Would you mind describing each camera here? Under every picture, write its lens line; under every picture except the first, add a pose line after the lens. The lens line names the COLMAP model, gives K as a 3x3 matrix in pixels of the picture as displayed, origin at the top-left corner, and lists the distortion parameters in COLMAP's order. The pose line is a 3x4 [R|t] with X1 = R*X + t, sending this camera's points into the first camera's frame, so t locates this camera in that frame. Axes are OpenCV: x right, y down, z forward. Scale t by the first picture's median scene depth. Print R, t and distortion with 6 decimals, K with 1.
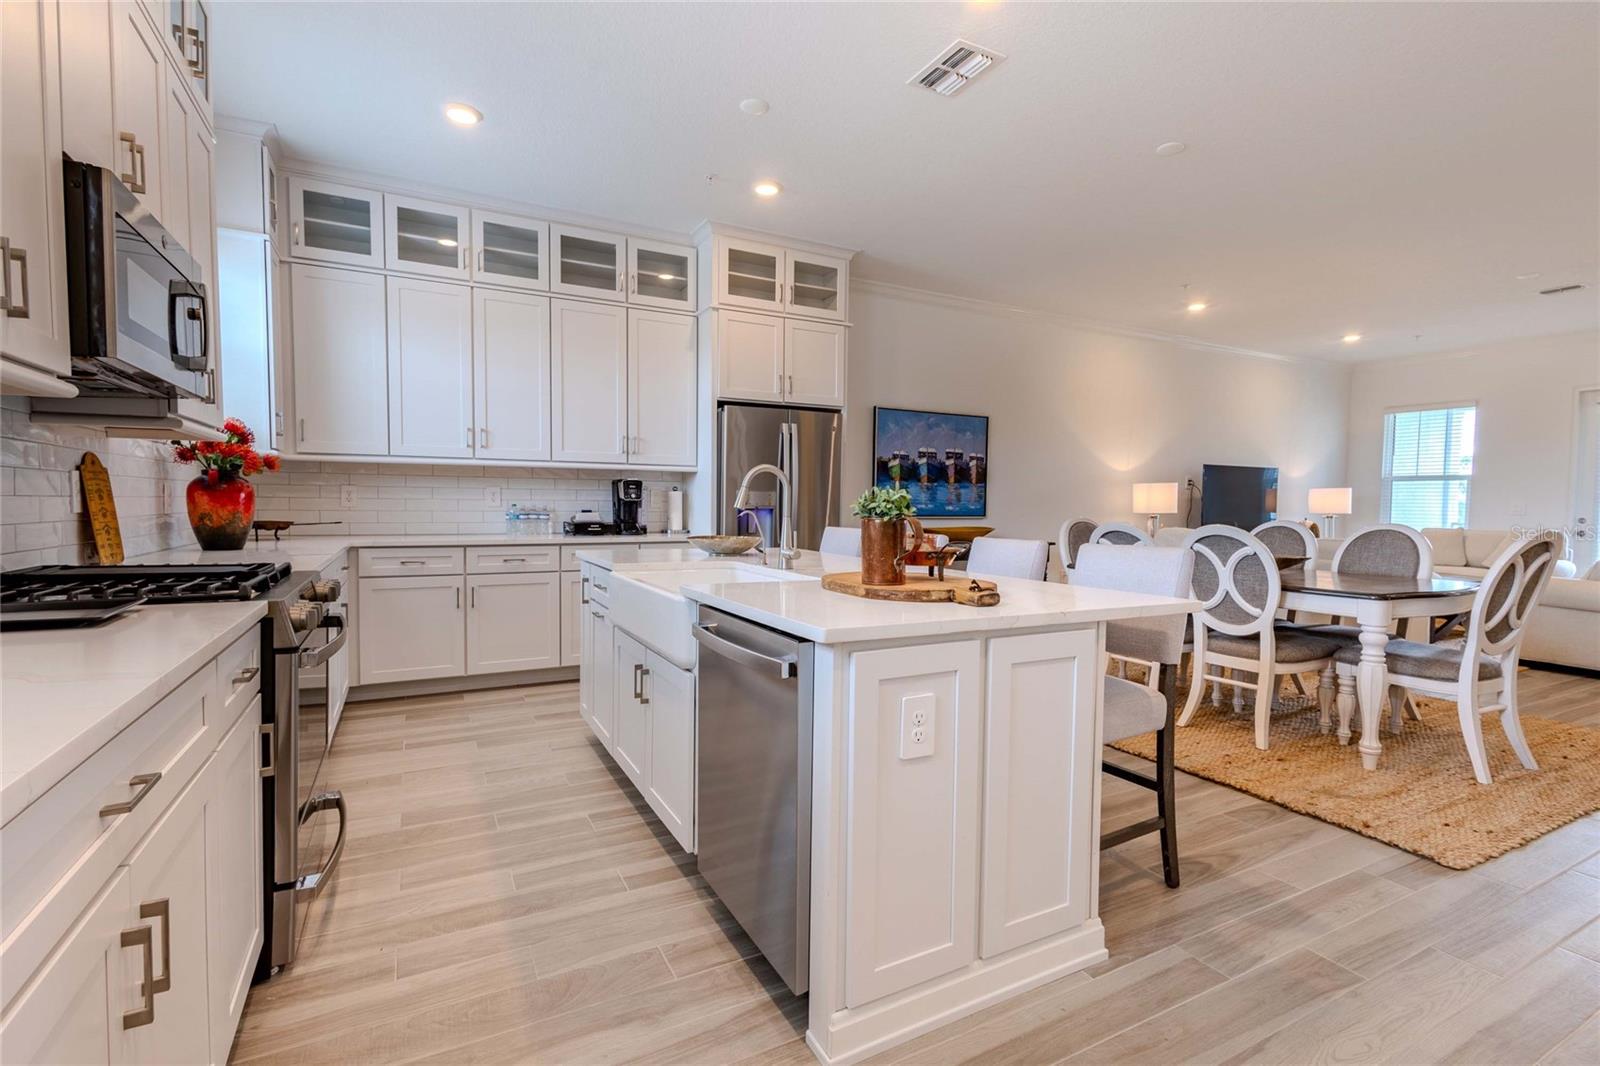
lens RADIAL K [[730.3, 0, 800.0], [0, 730.3, 533.0], [0, 0, 1]] dist [0.012993, -0.000197]
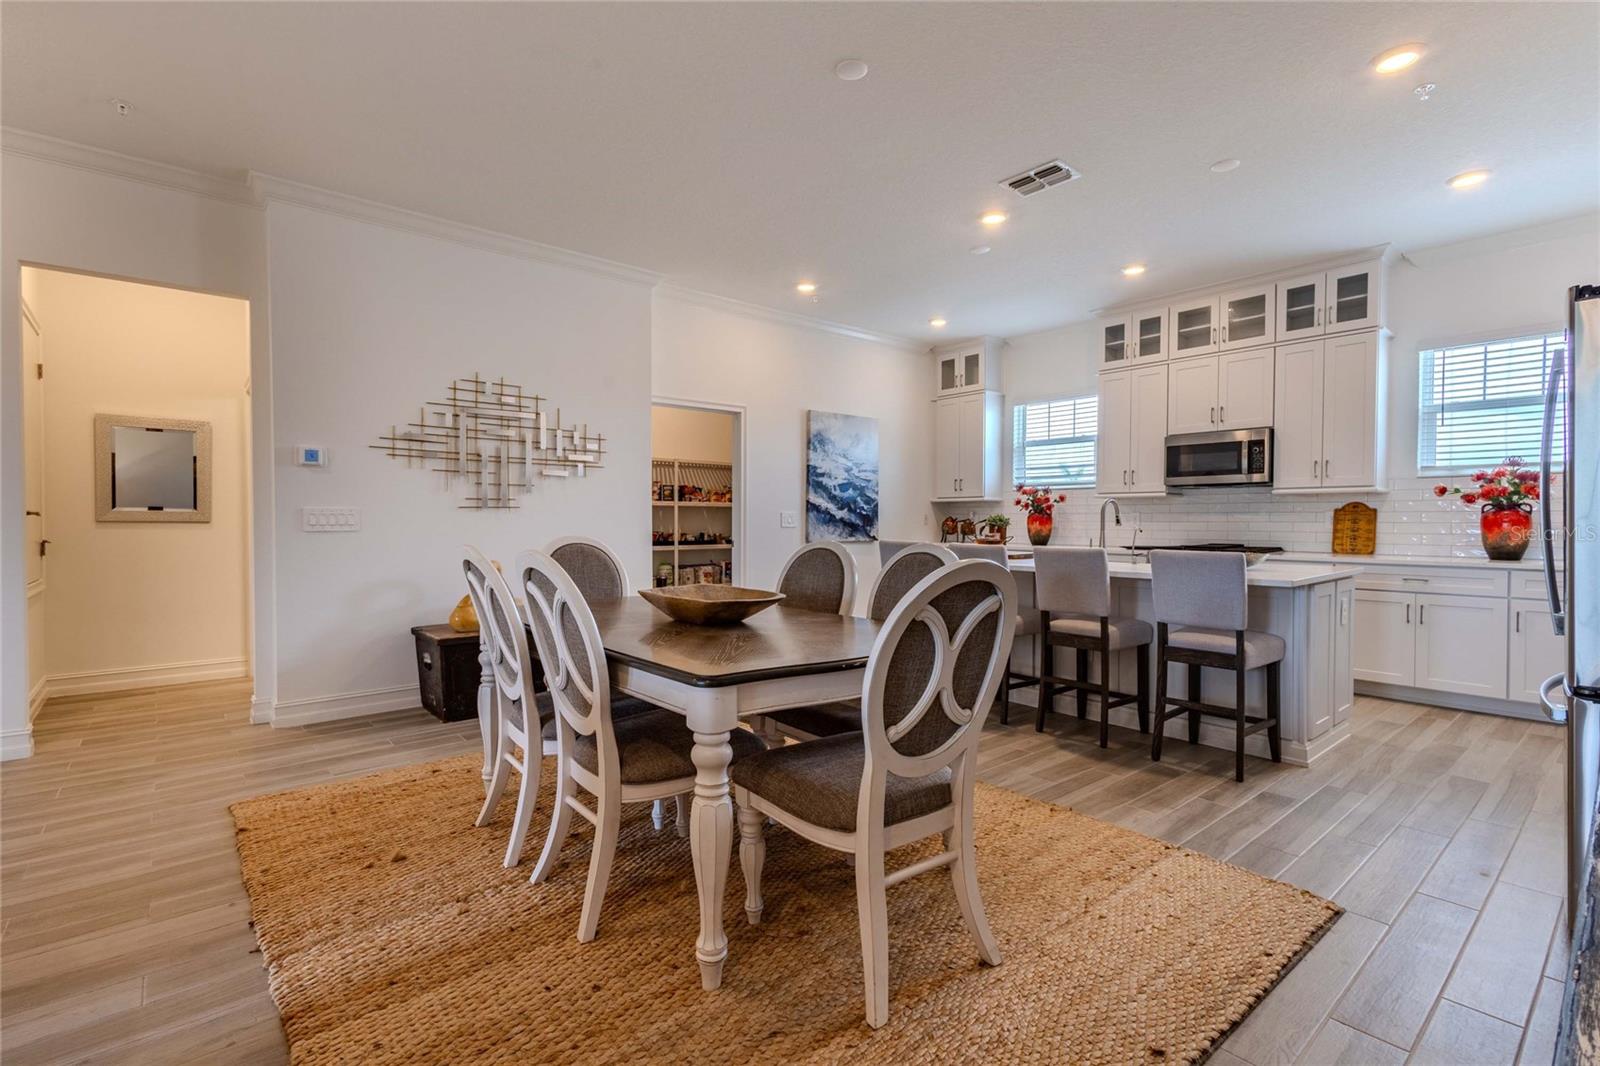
lens RADIAL K [[727.1, 0, 800.0], [0, 727.1, 533.0], [0, 0, 1]] dist [0.000019, 0.000702]
pose [[-0.977324, -0.009955, -0.211513, 0.508860], [-0.022564, 0.998103, 0.057279, -0.048084], [0.210542, 0.060753, -0.975695, 1.269284]]
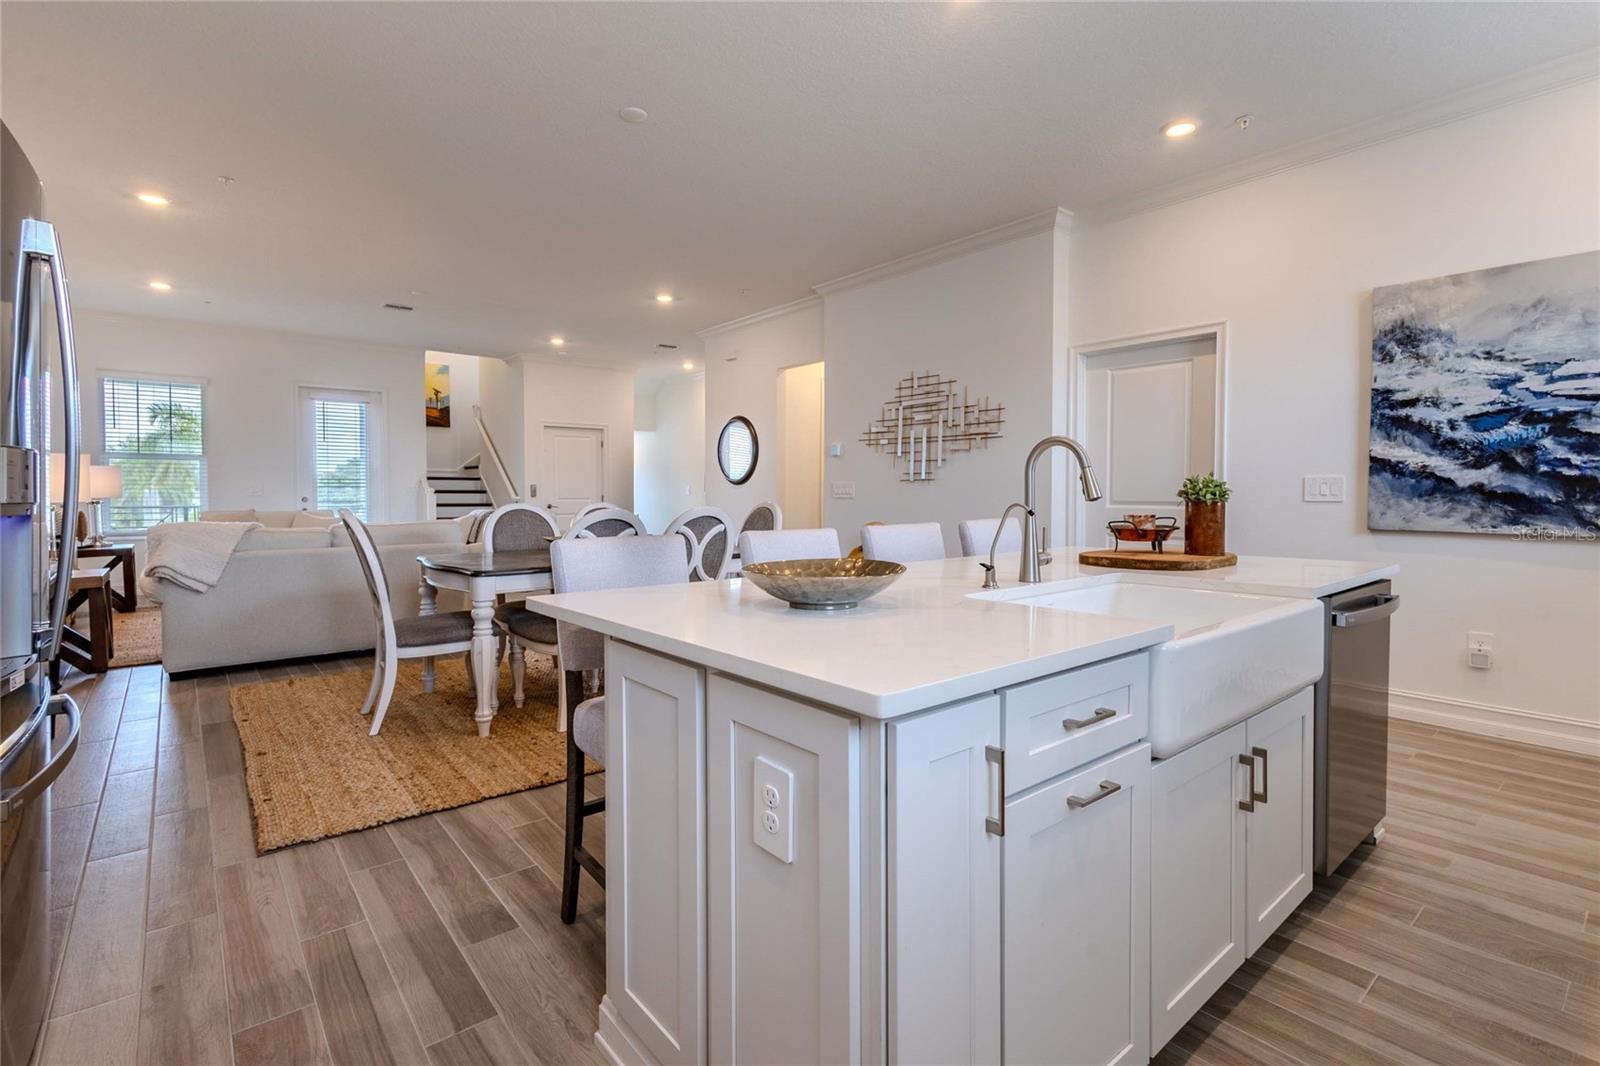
lens RADIAL K [[746.9, 0, 796.3], [0, 746.9, 512.4], [0, 0, 1]] dist [0.006493, -0.002254]
pose [[-0.202548, -0.039933, 0.978458, -0.363013], [0.040303, 0.997982, 0.049072, -0.033883], [-0.978443, 0.049375, -0.200530, 0.720379]]
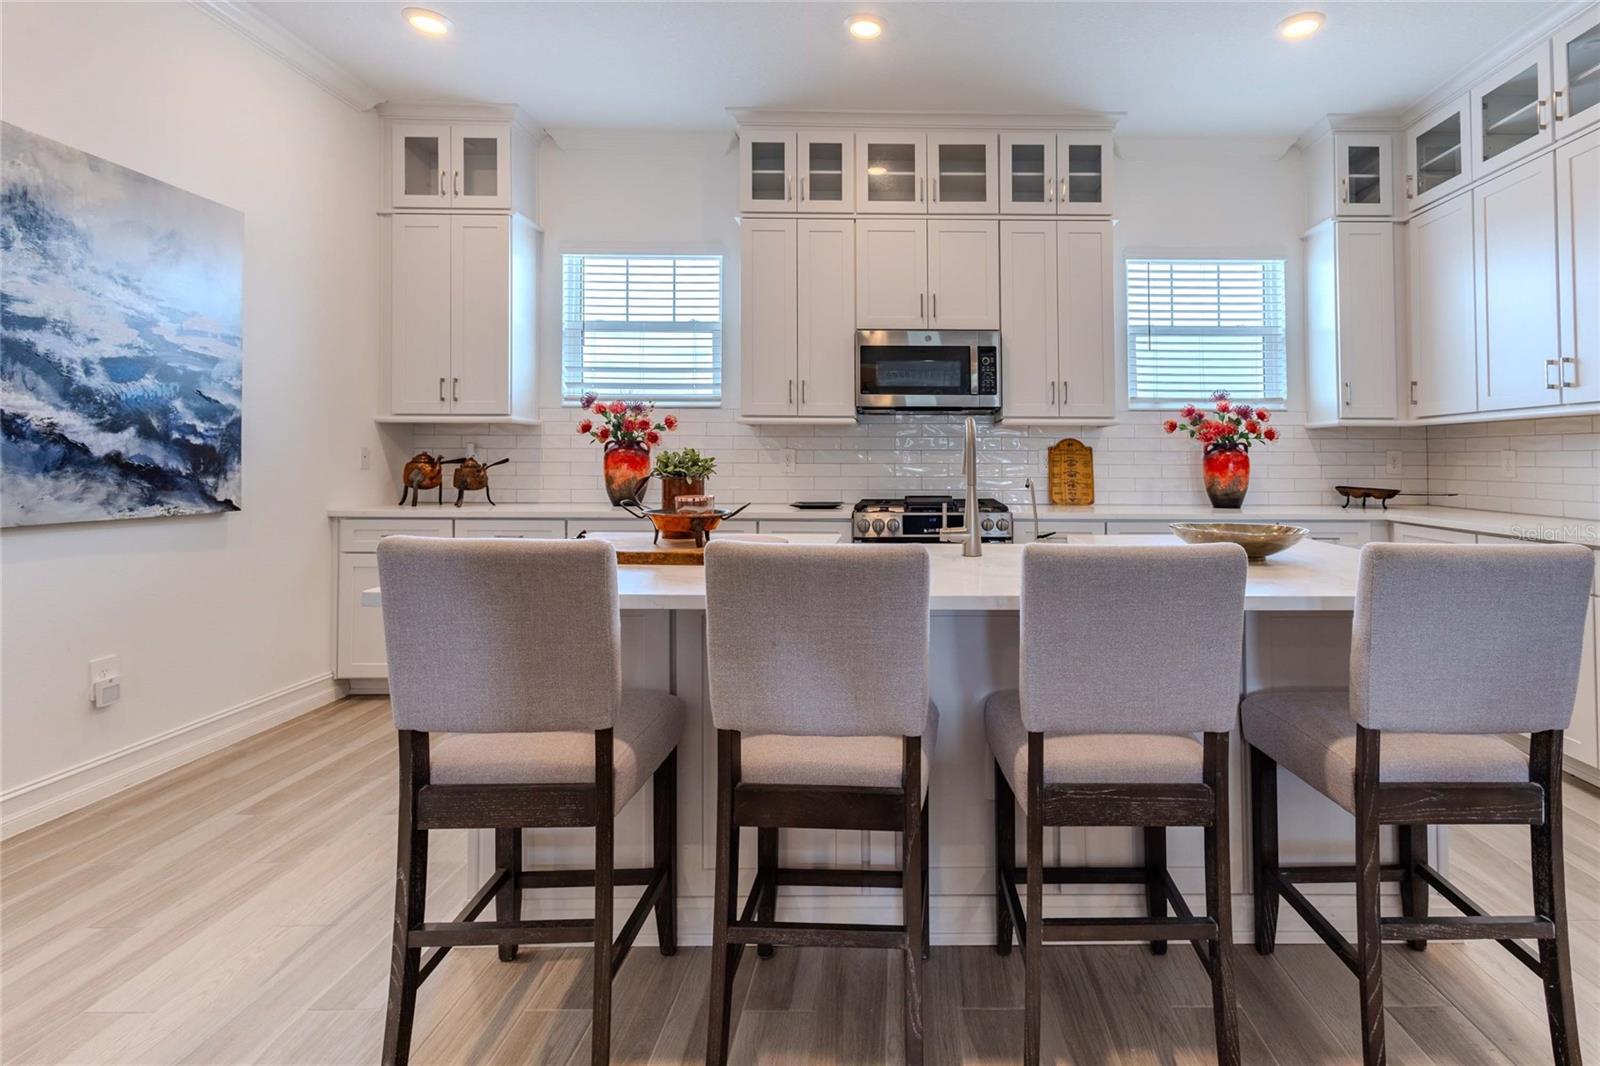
lens RADIAL K [[772.6, 0, 921.5], [0, 772.6, 444.7], [0, 0, 1]] dist [0.000737, -0.000356]
pose [[-0.450797, -0.032295, -0.892042, 0.367364], [-0.047448, 0.998799, -0.012182, -0.026304], [0.891365, 0.036834, -0.451788, 0.690176]]
